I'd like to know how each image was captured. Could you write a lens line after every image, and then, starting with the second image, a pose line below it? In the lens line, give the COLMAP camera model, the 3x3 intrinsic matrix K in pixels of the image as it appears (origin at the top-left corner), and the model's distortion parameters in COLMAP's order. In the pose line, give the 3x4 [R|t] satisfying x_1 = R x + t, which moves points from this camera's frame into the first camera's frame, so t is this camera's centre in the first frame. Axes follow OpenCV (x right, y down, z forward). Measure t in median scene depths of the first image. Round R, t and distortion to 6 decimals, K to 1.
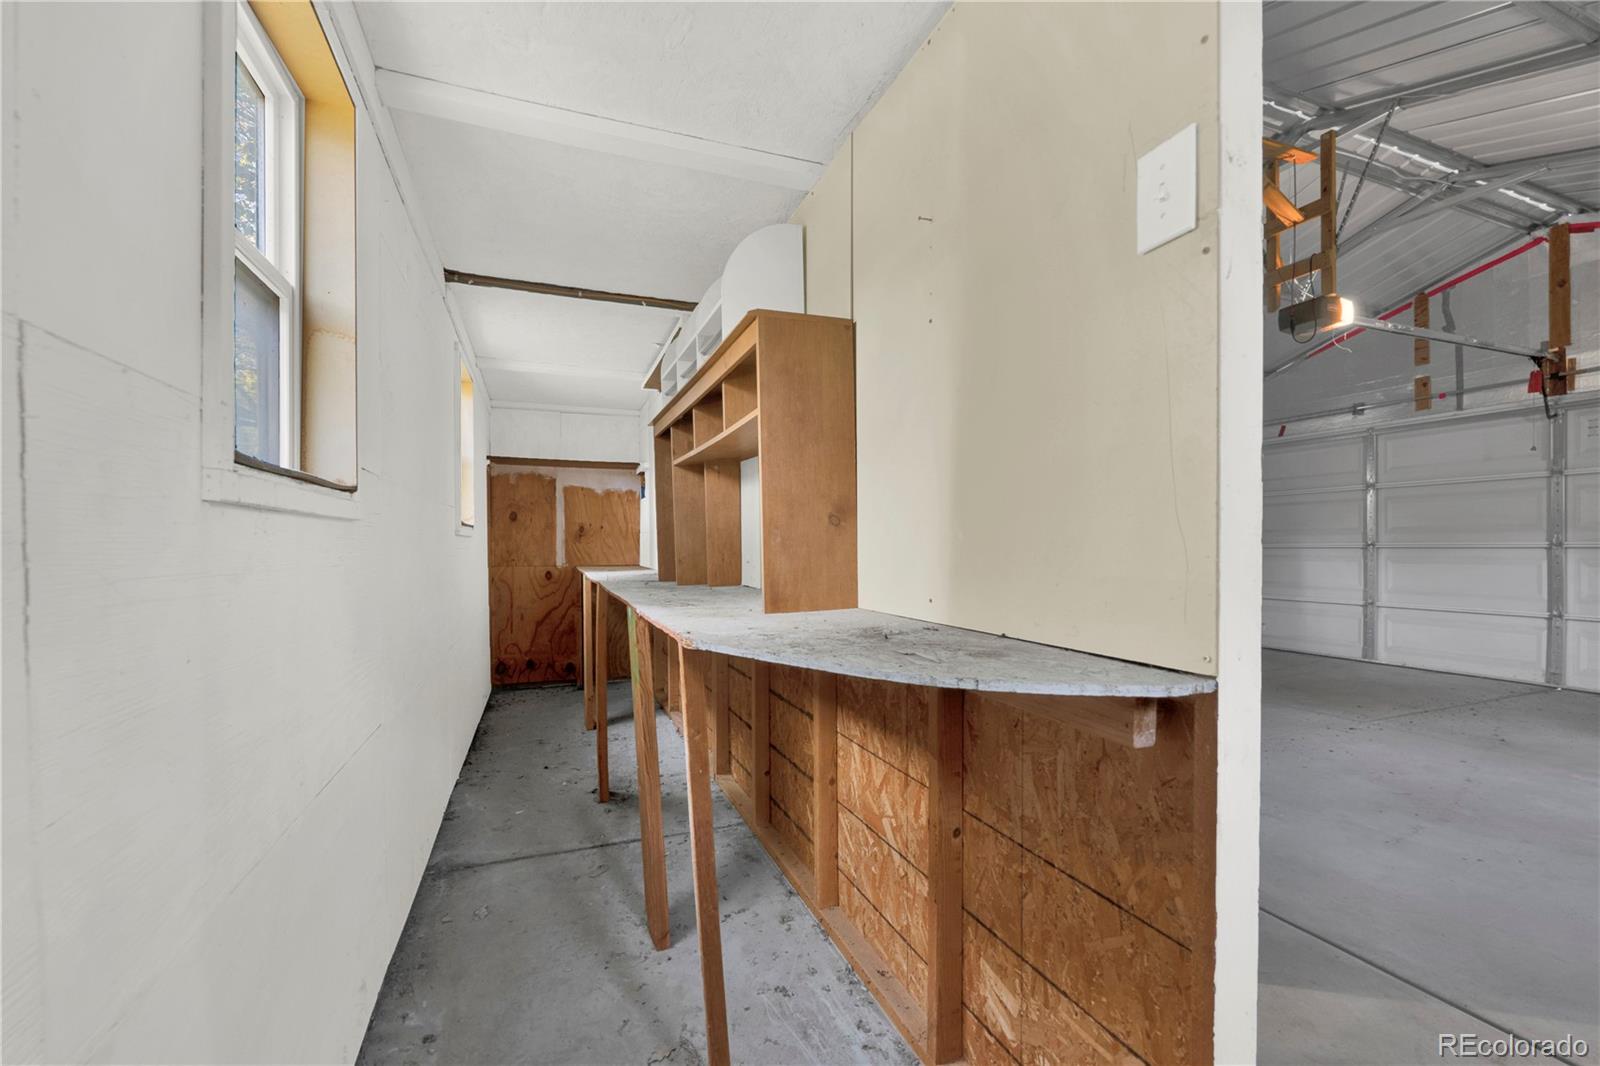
lens RADIAL K [[654.8, 0, 803.1], [0, 654.8, 548.7], [0, 0, 1]] dist [-0.005807, -0.000744]
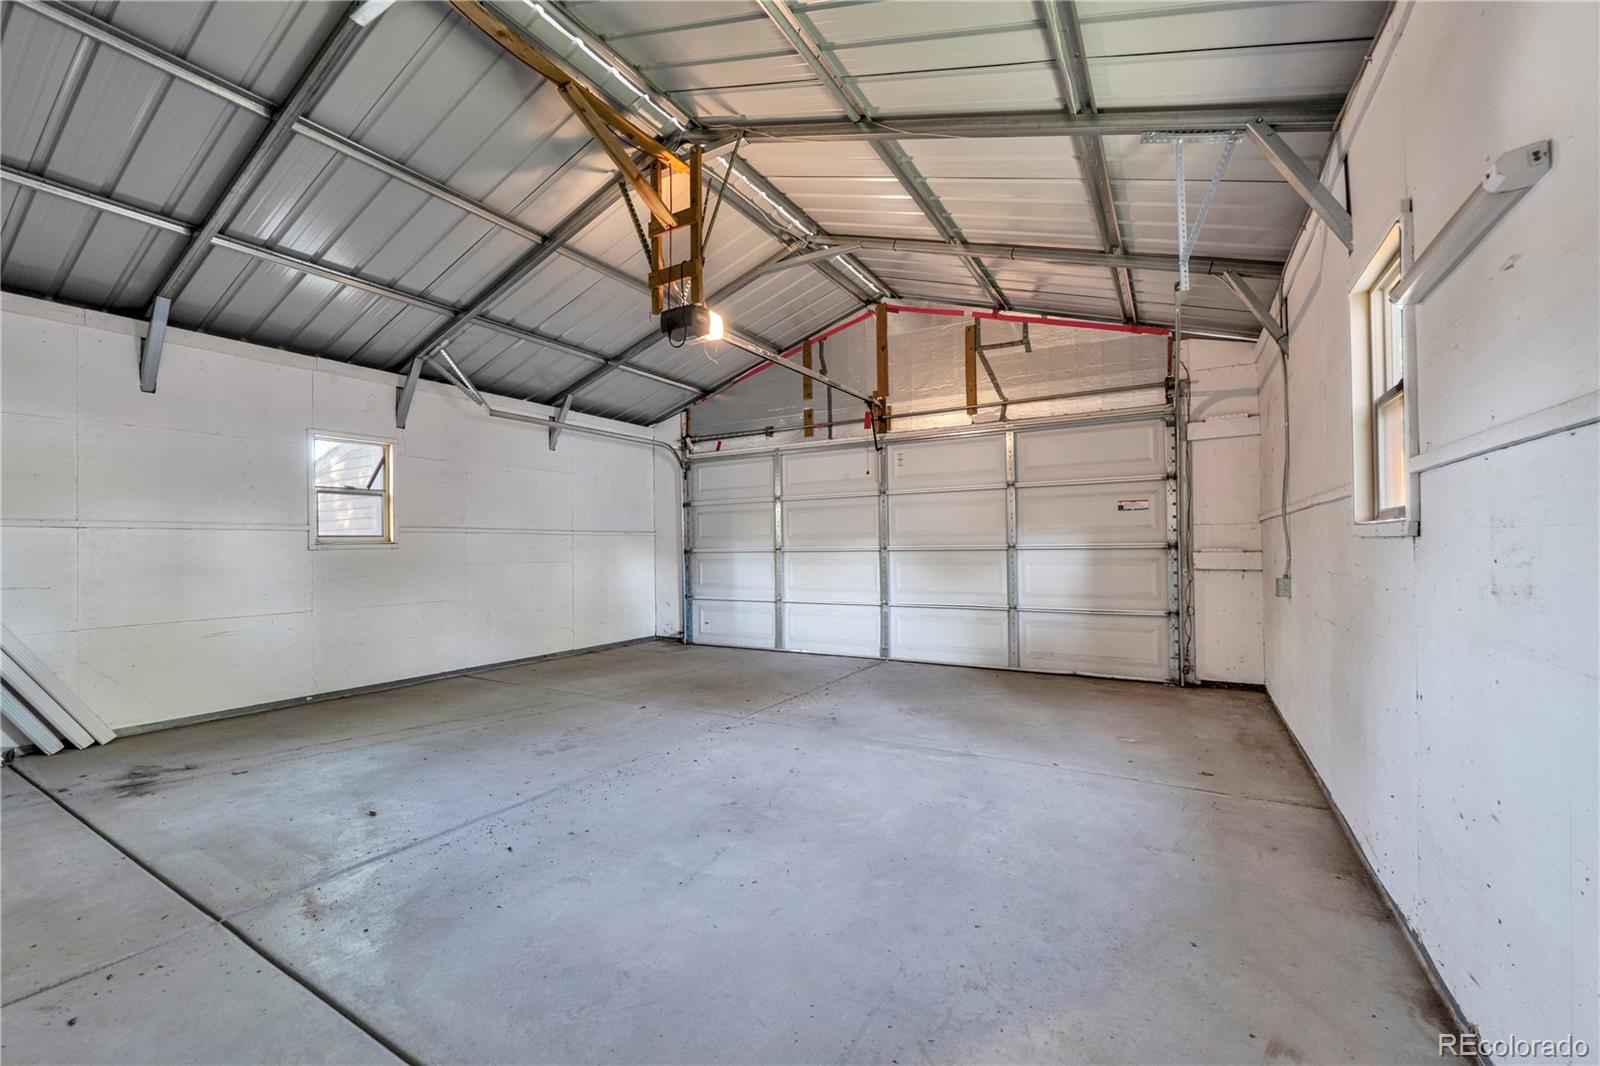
lens RADIAL K [[660.9, 0, 789.5], [0, 660.9, 529.0], [0, 0, 1]] dist [-0.000793, -0.000660]
pose [[0.787778, 0.011647, 0.615849, 0.207527], [0.011950, 0.999344, -0.034185, -0.001799], [-0.615843, 0.034290, 0.787122, 0.080525]]
